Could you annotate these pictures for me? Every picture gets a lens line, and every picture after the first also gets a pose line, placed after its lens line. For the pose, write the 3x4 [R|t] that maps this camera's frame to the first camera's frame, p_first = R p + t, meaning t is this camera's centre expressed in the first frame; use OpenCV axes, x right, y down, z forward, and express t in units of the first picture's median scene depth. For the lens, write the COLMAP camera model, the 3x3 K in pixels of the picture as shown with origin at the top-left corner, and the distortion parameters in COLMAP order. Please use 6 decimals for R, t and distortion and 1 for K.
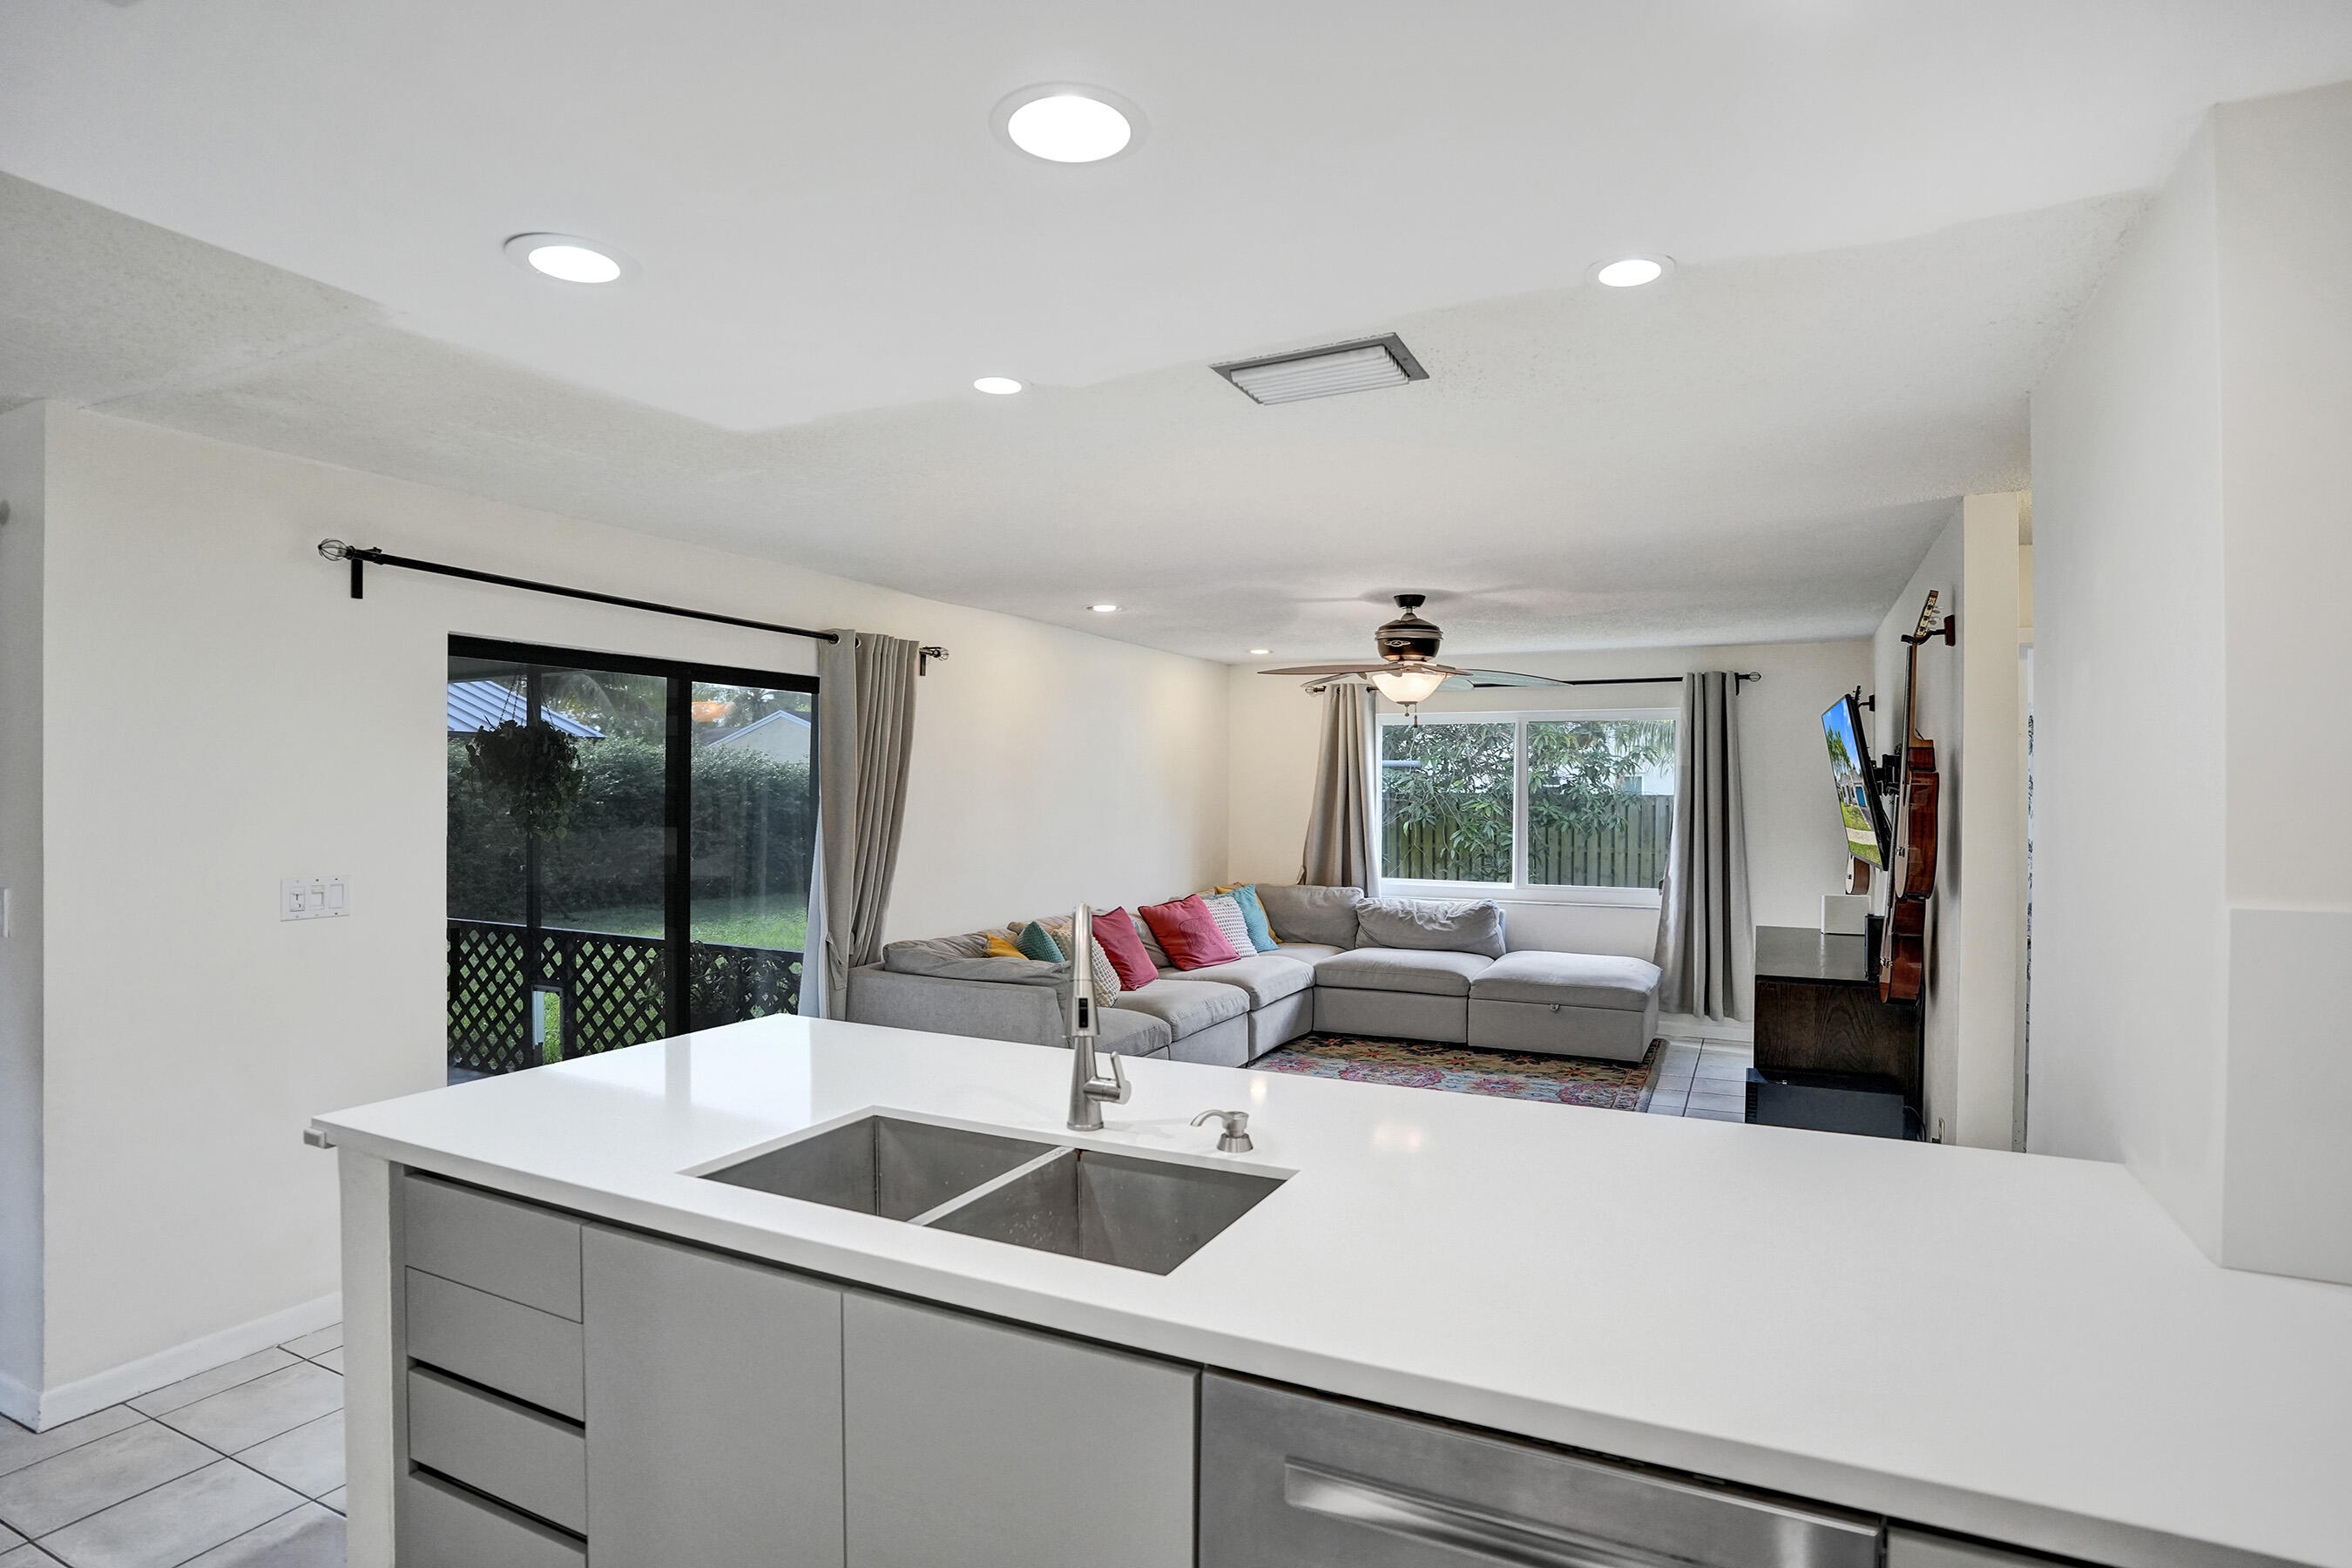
lens RADIAL K [[1227.1, 0, 1176.4], [0, 1227.1, 758.3], [0, 0, 1]] dist [-0.077840, 0.031621]
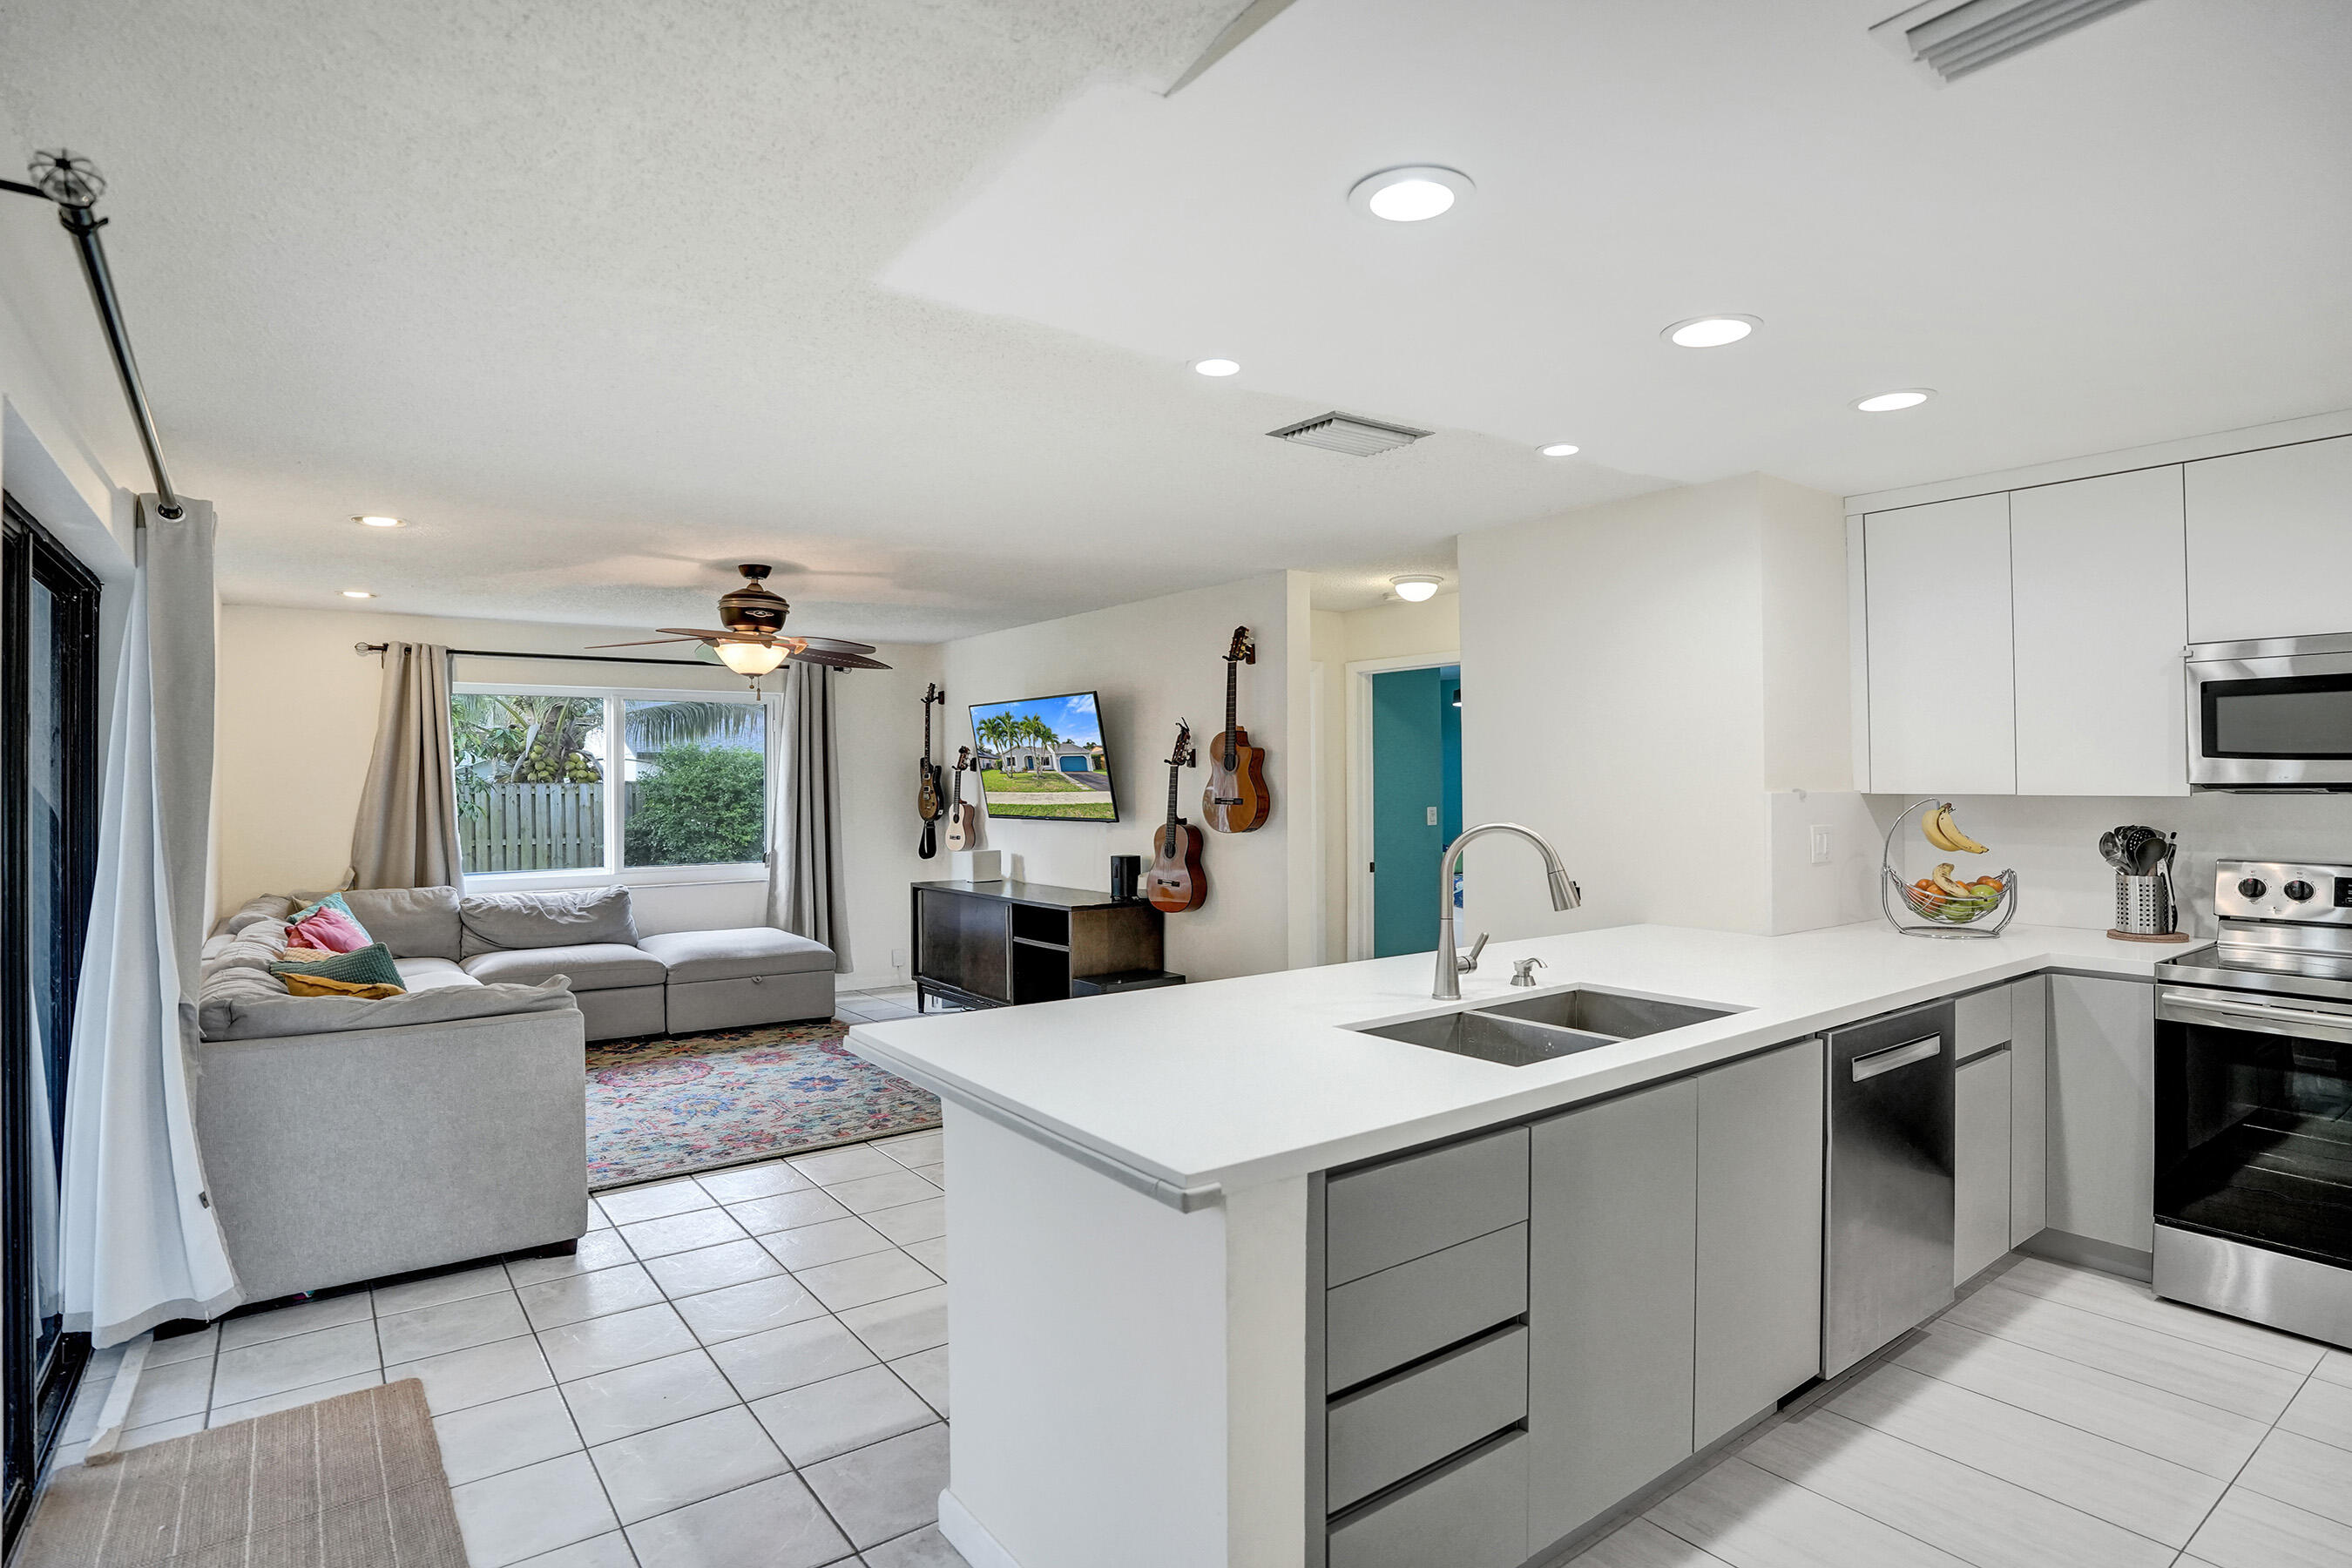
lens RADIAL K [[1227.1, 0, 1176.4], [0, 1227.1, 758.3], [0, 0, 1]] dist [-0.077840, 0.031621]
pose [[0.464356, 0.007349, 0.885618, -0.421719], [-0.010468, 0.999941, -0.002809, 0.017005], [-0.885587, -0.007966, 0.464406, 0.203771]]
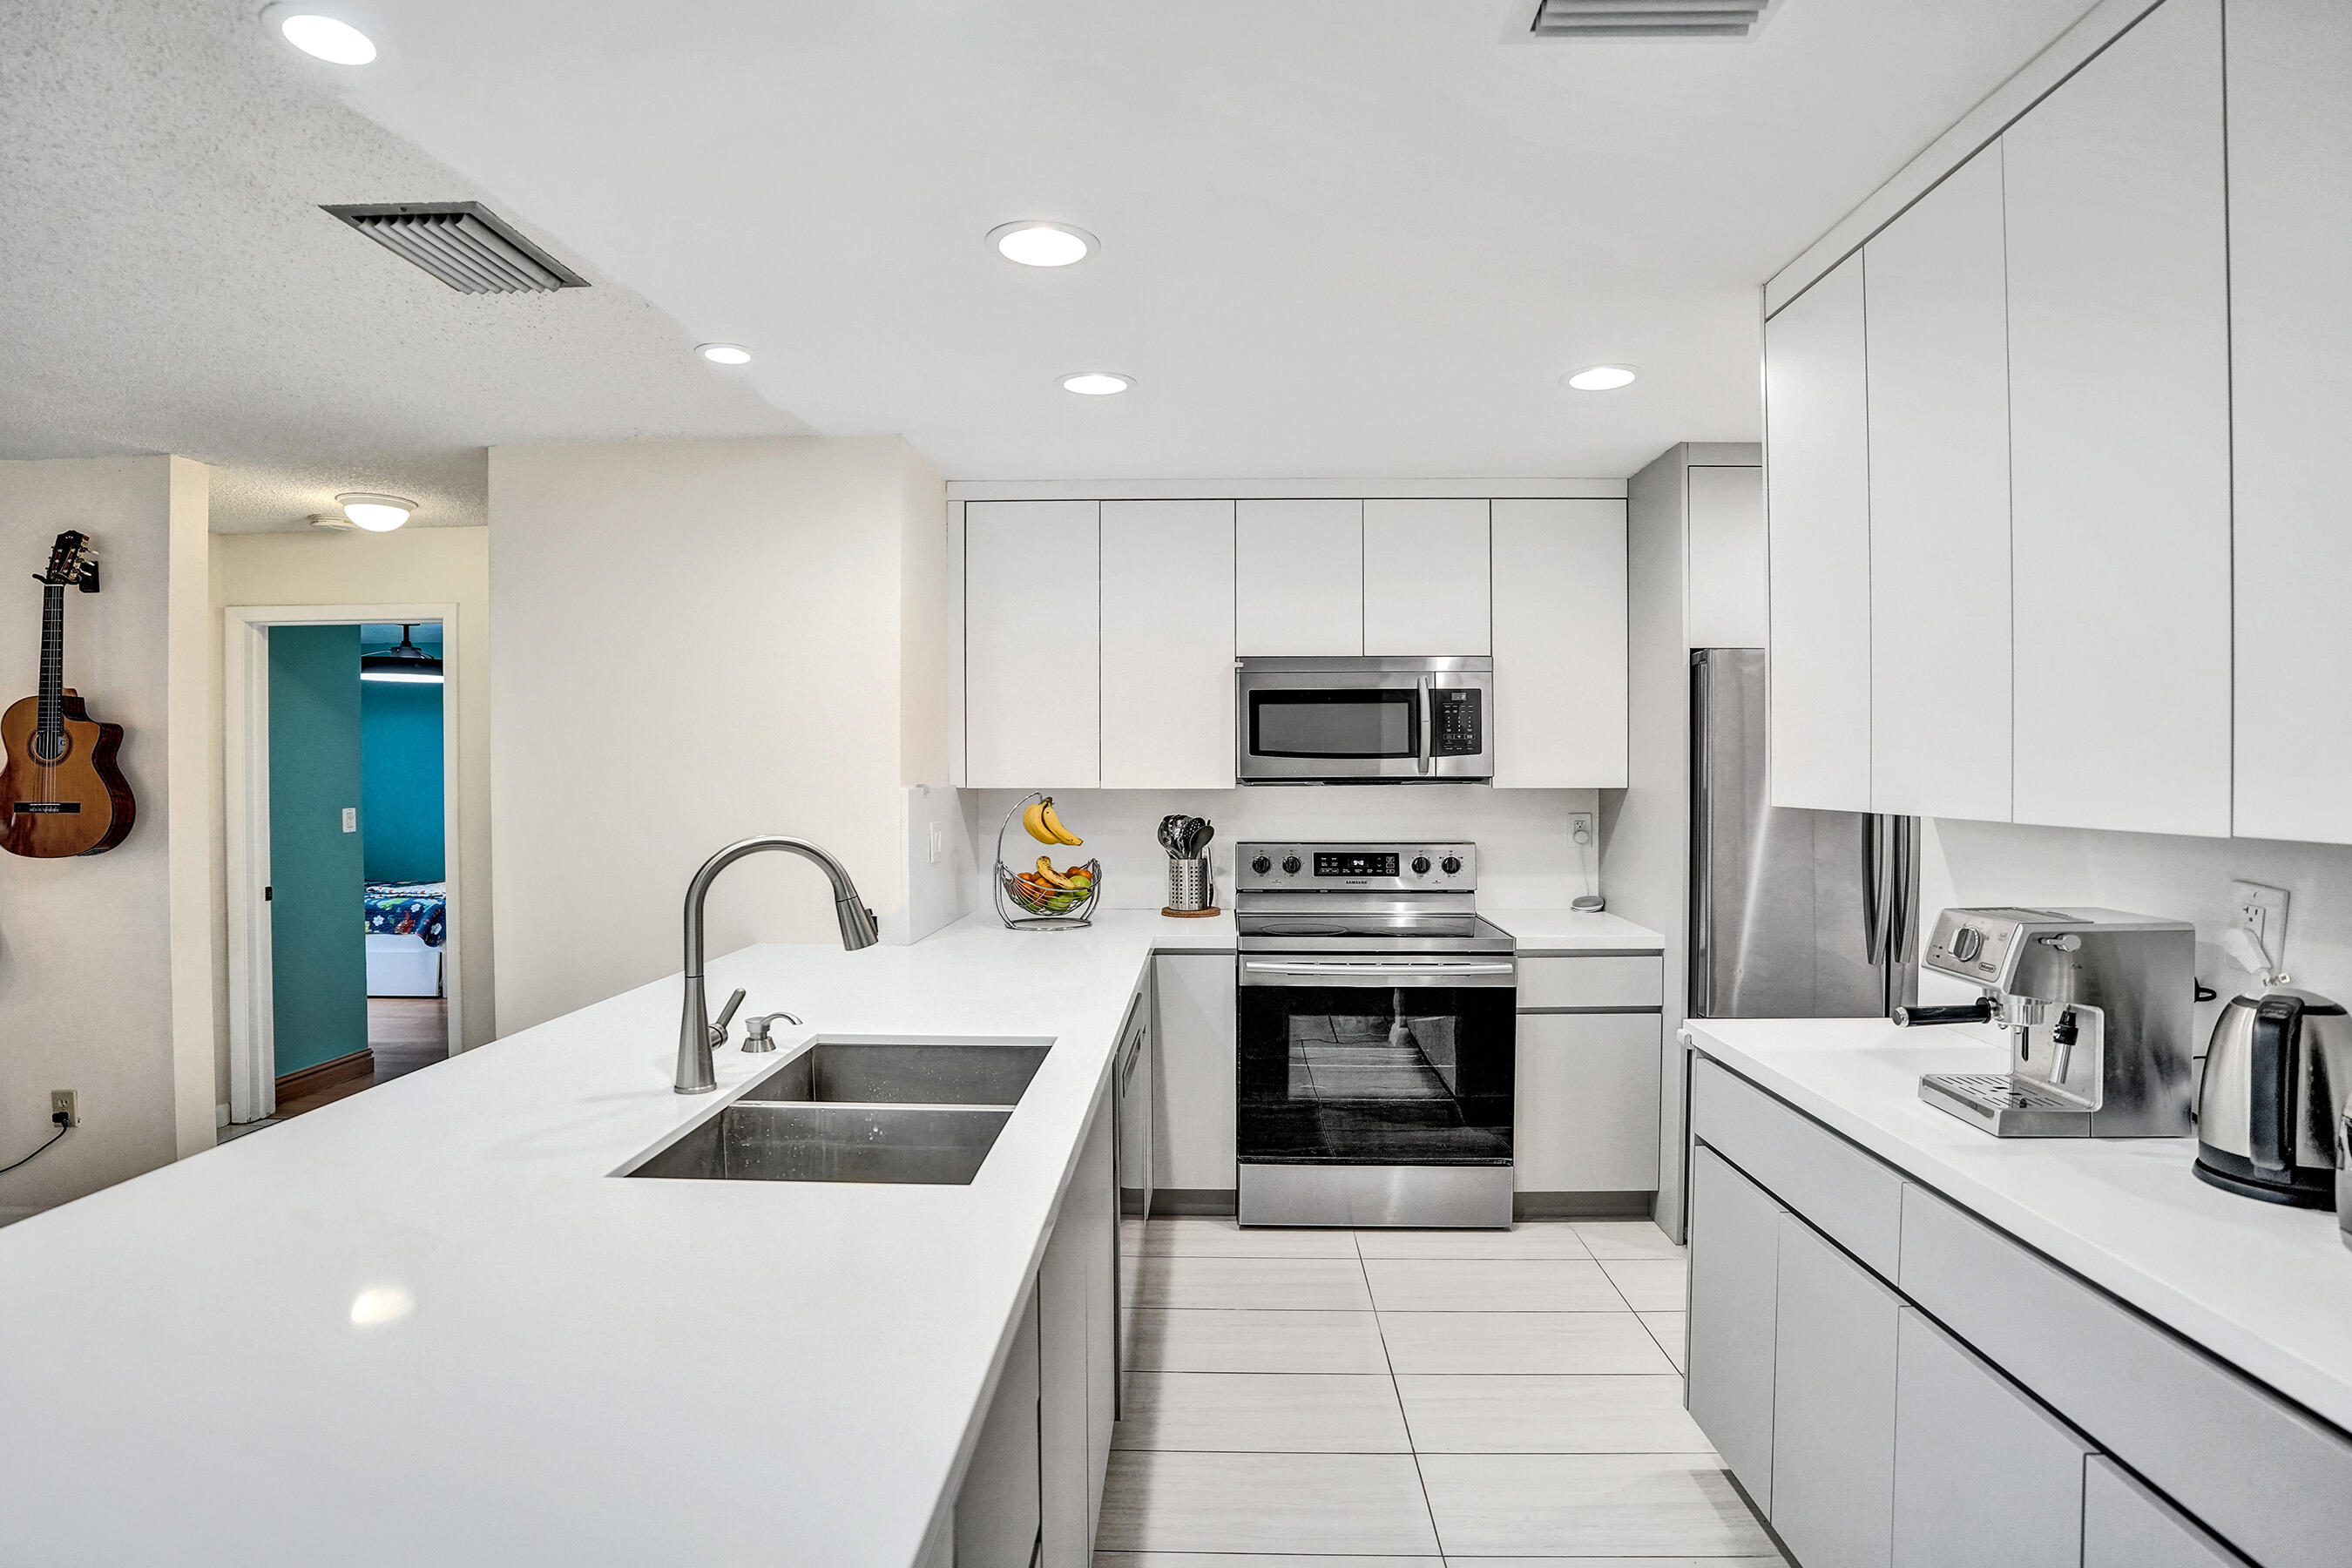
lens RADIAL K [[1240.2, 0, 1174.7], [0, 1240.2, 777.1], [0, 0, 1]] dist [-0.078465, 0.033631]
pose [[-0.408727, -0.013615, 0.912555, -0.324678], [-0.019069, 0.999798, 0.006376, 0.018142], [-0.912457, -0.014795, -0.408904, 0.327093]]
